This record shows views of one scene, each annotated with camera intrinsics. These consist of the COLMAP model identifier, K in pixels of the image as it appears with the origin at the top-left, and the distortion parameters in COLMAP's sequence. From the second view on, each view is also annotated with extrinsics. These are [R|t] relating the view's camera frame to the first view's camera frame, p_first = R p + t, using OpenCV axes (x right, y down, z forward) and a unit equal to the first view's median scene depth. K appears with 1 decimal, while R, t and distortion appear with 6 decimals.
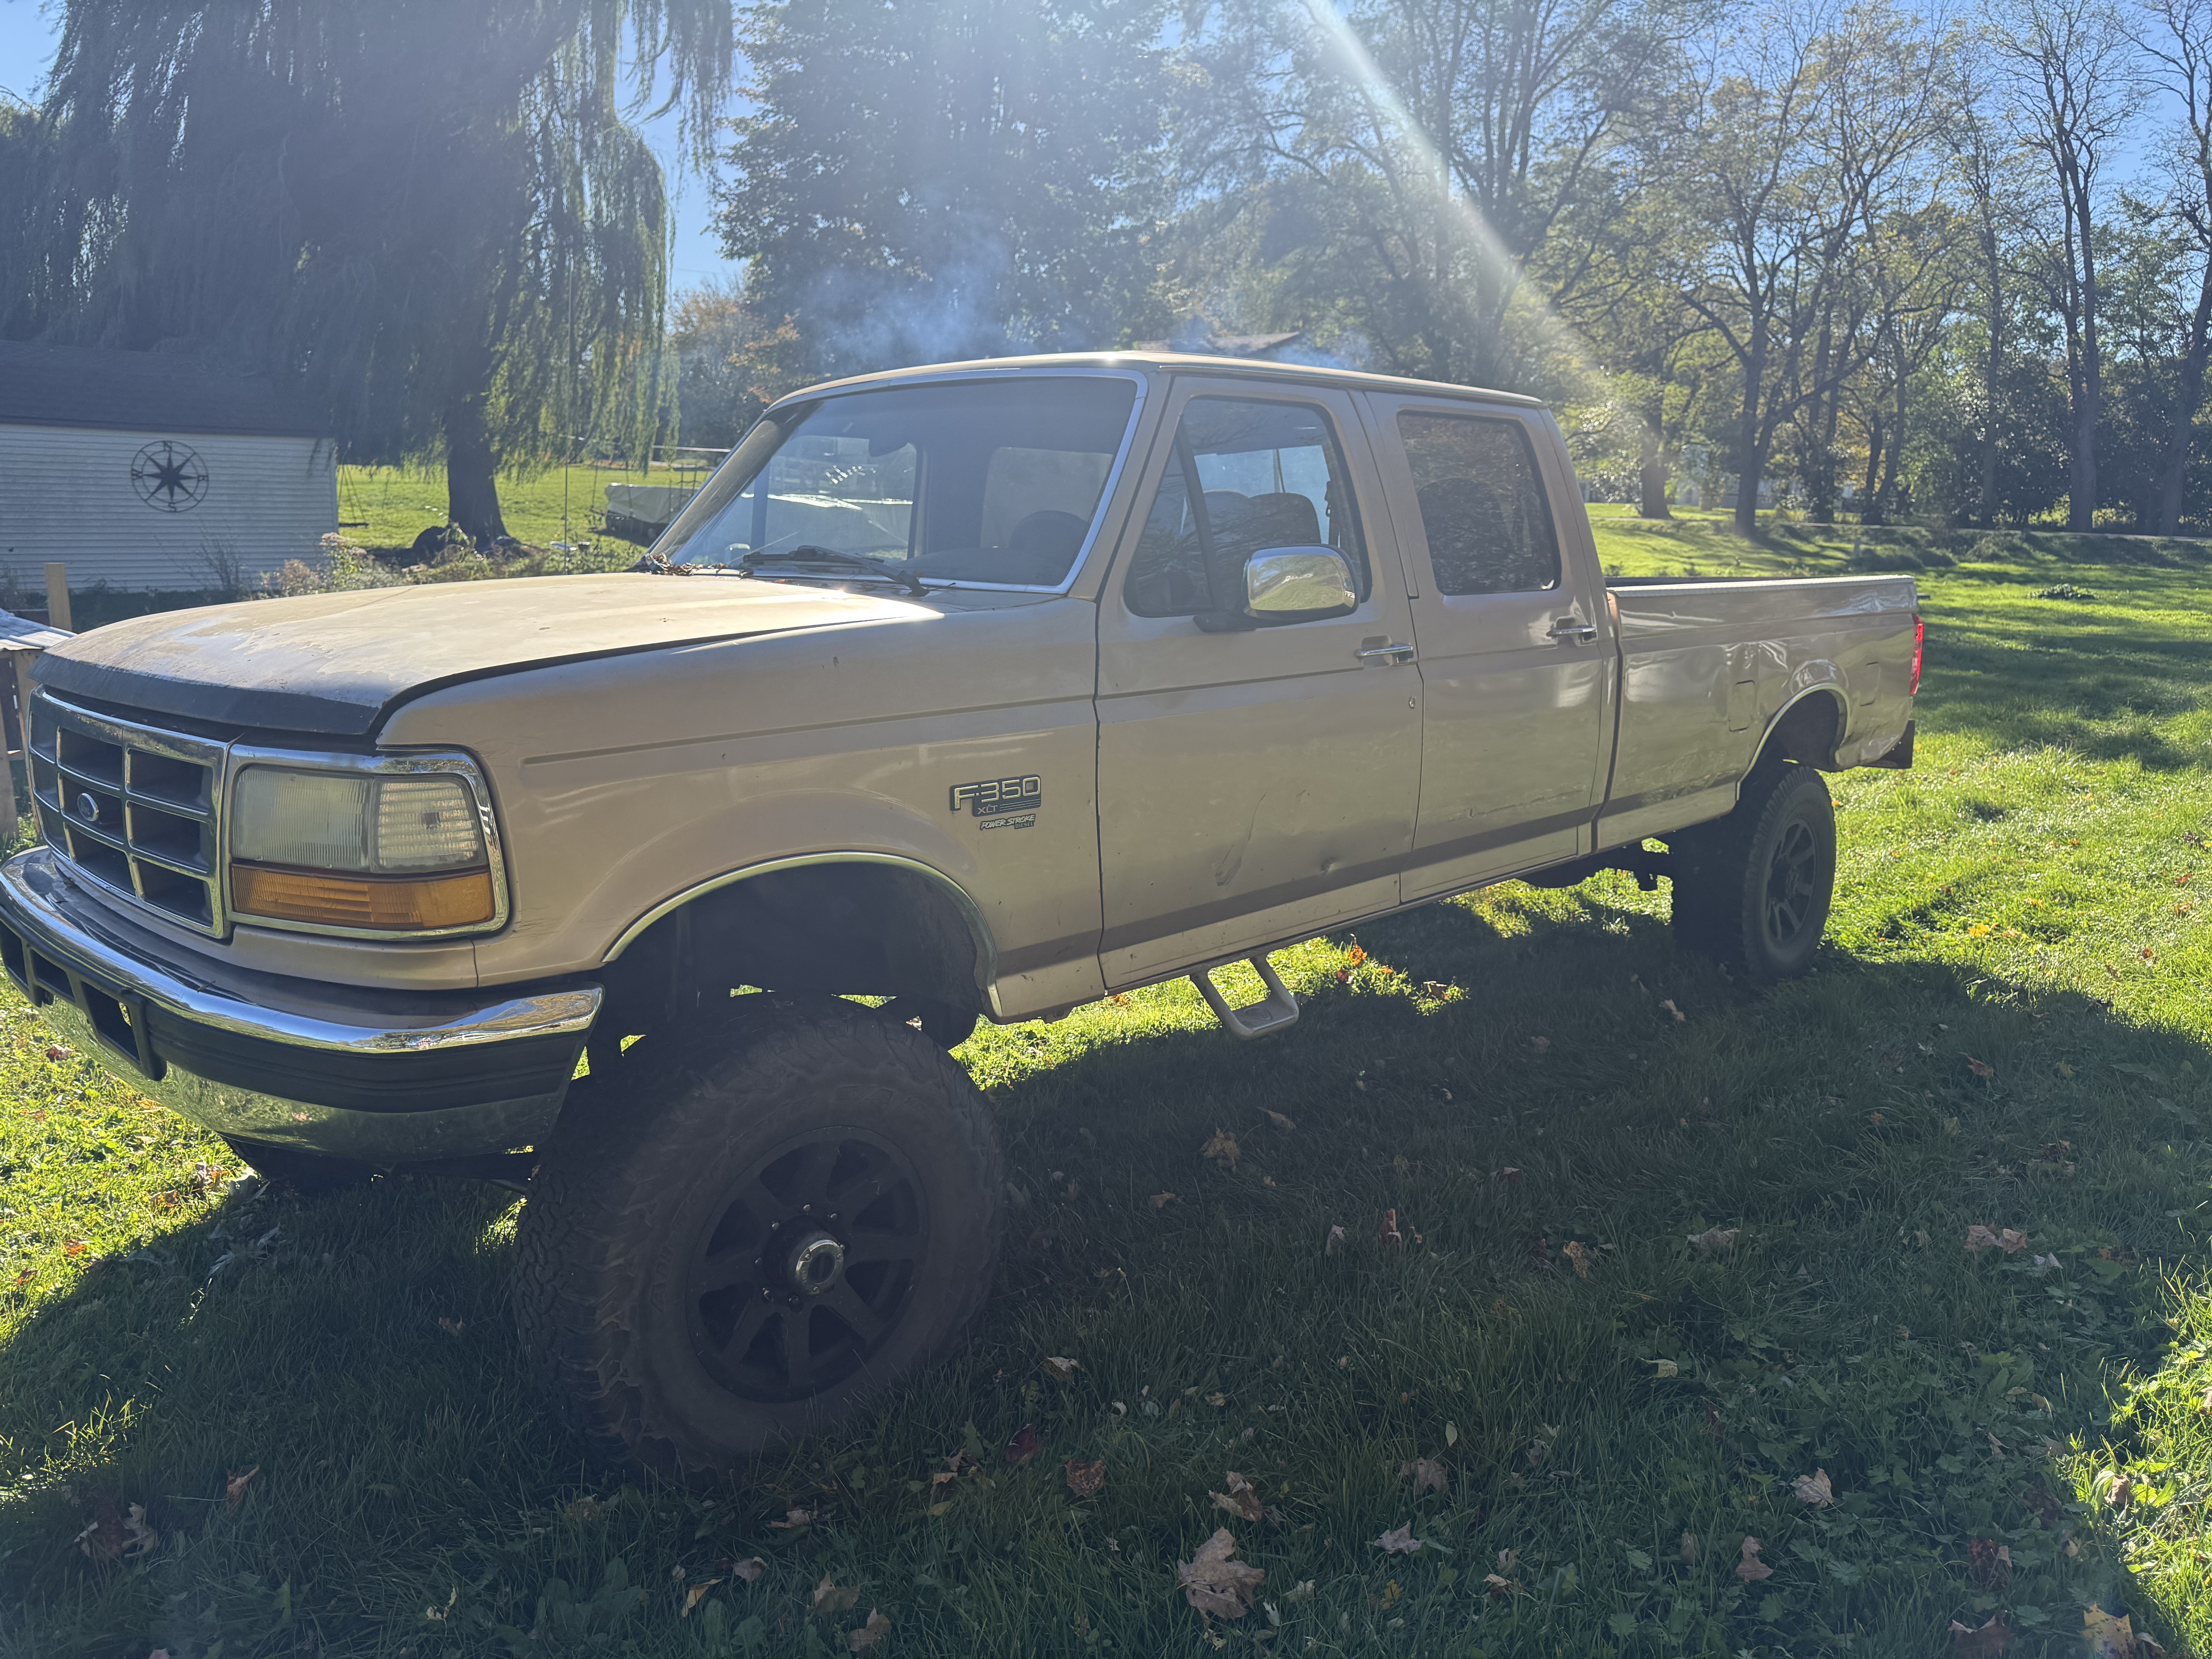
lens RADIAL K [[1561.7, 0, 1098.2], [0, 1561.7, 838.8], [0, 0, 1]] dist [0.129105, -0.179996]
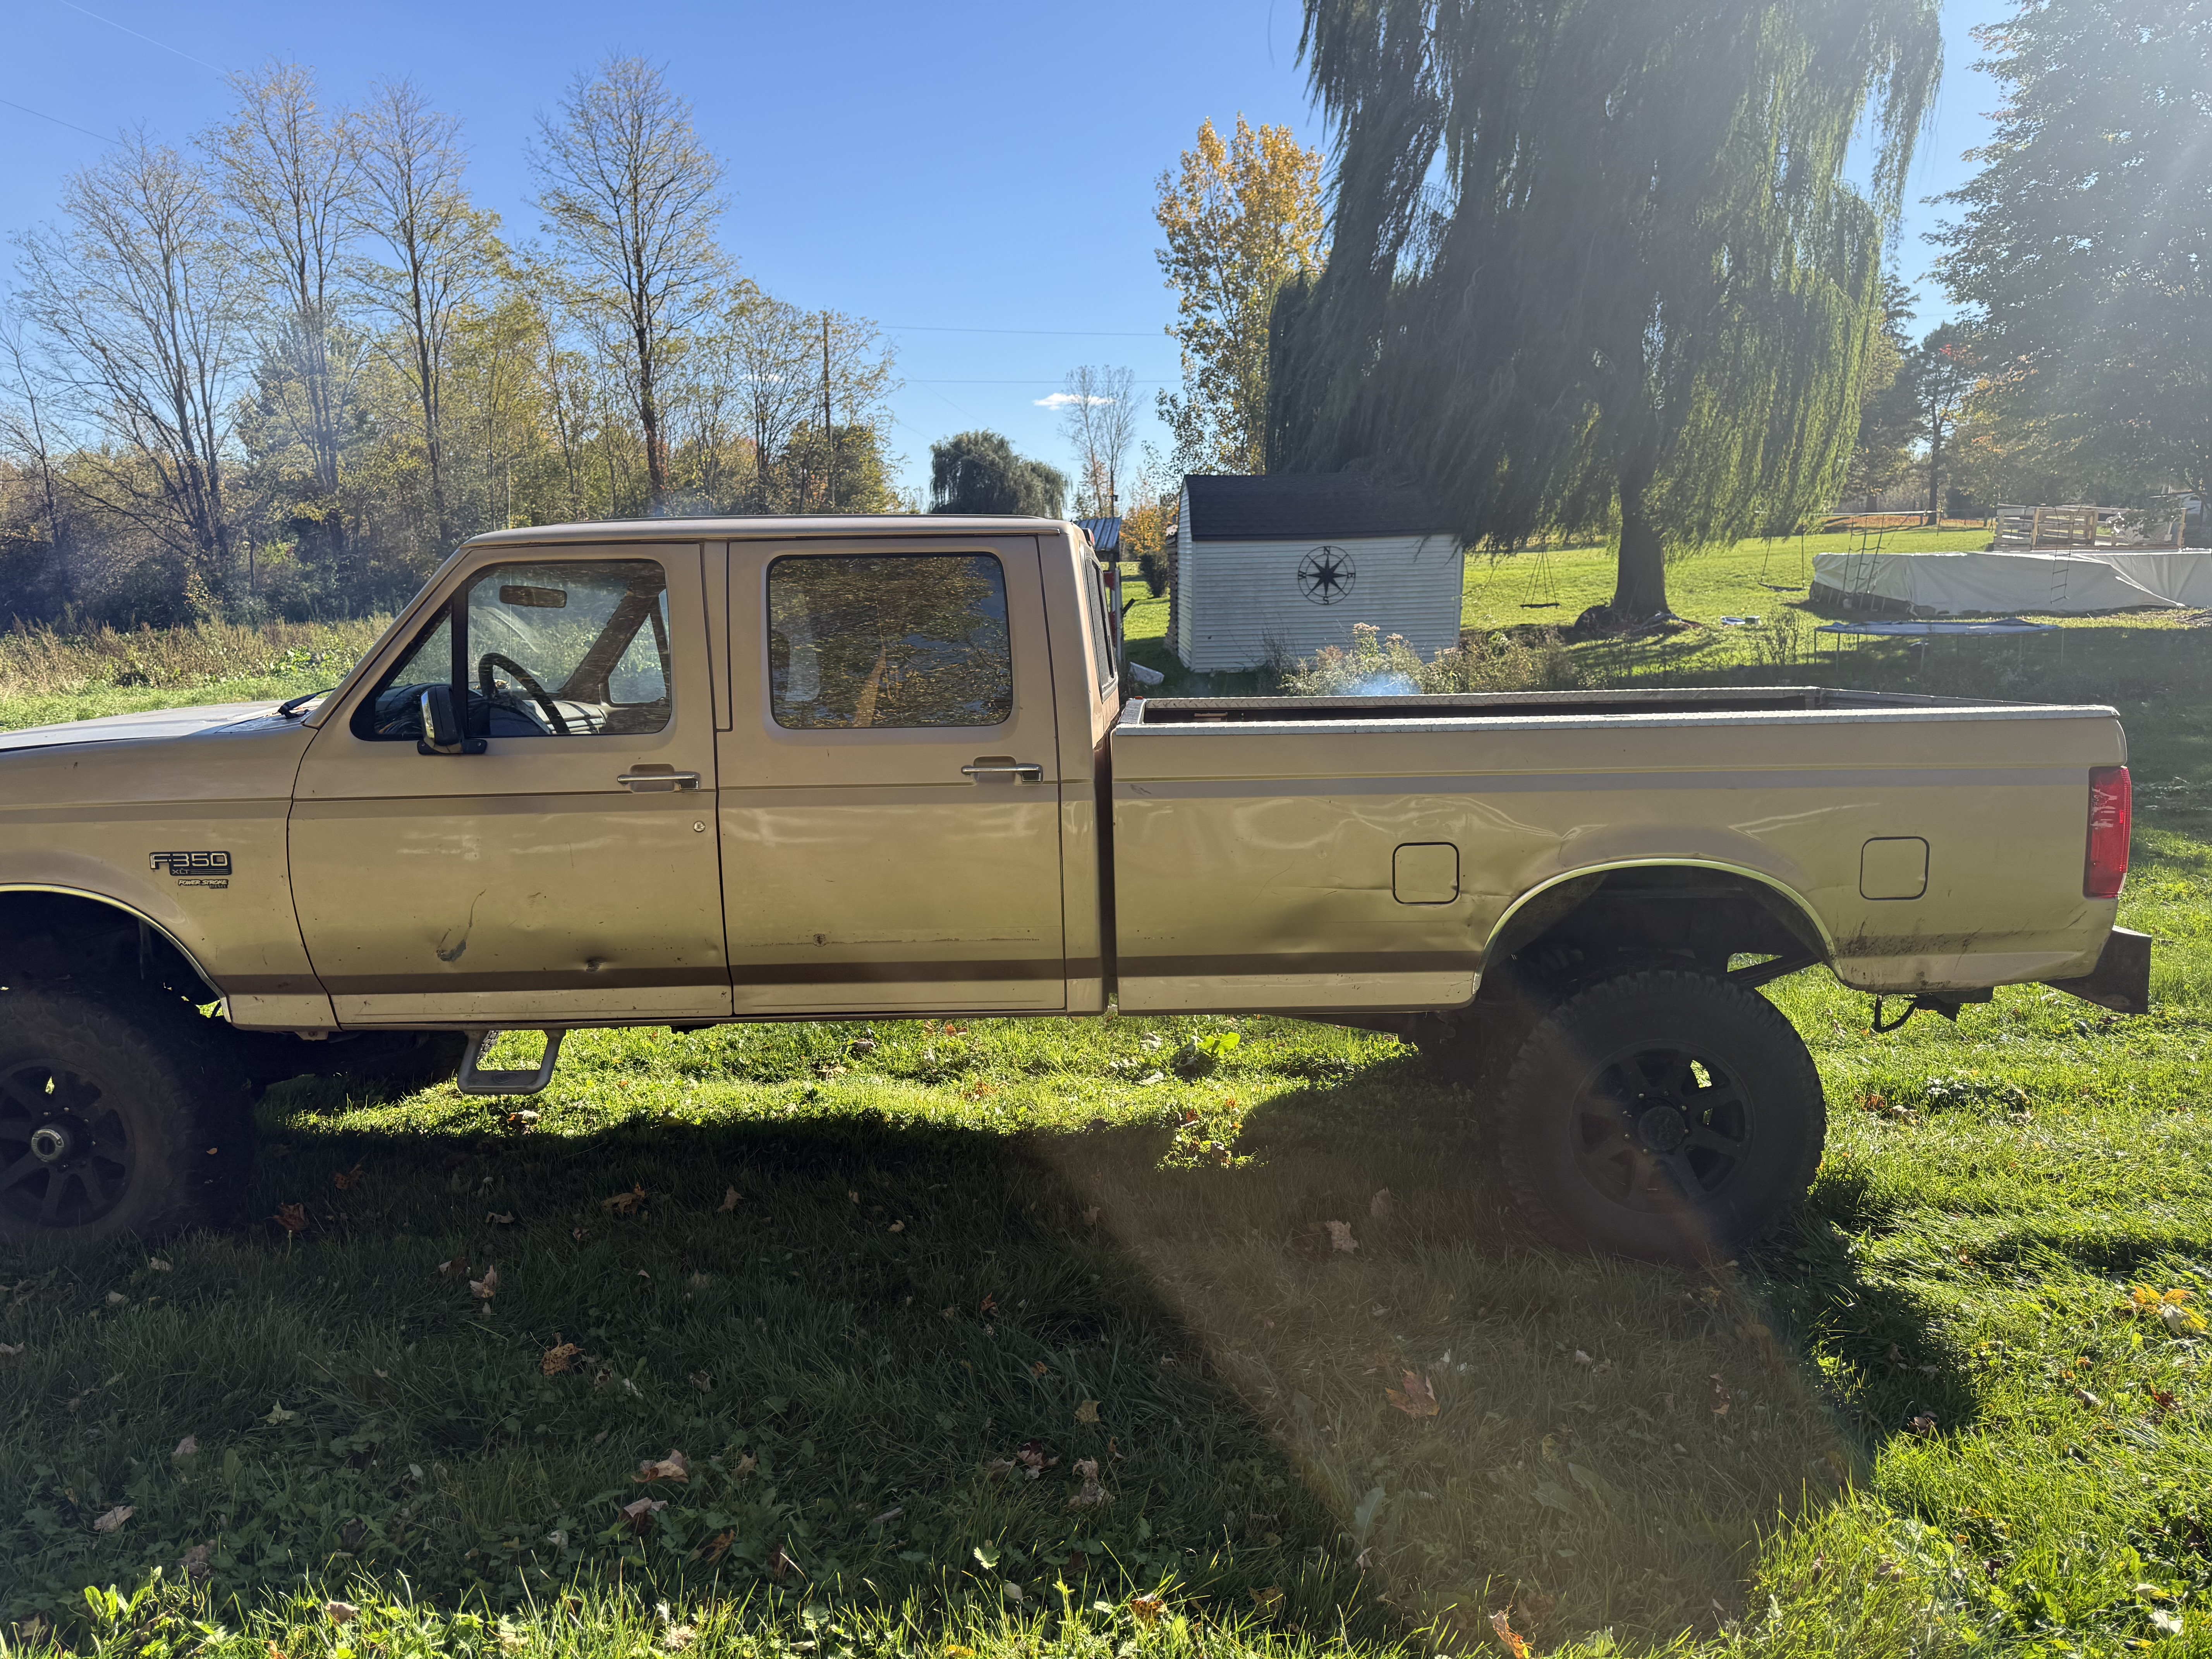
lens RADIAL K [[1561.7, 0, 1098.2], [0, 1561.7, 838.8], [0, 0, 1]] dist [0.129105, -0.179996]
pose [[0.675761, 0.088866, -0.731745, 0.192548], [-0.118852, 0.992853, 0.010818, -0.020115], [0.727476, 0.079659, 0.681493, 0.075528]]
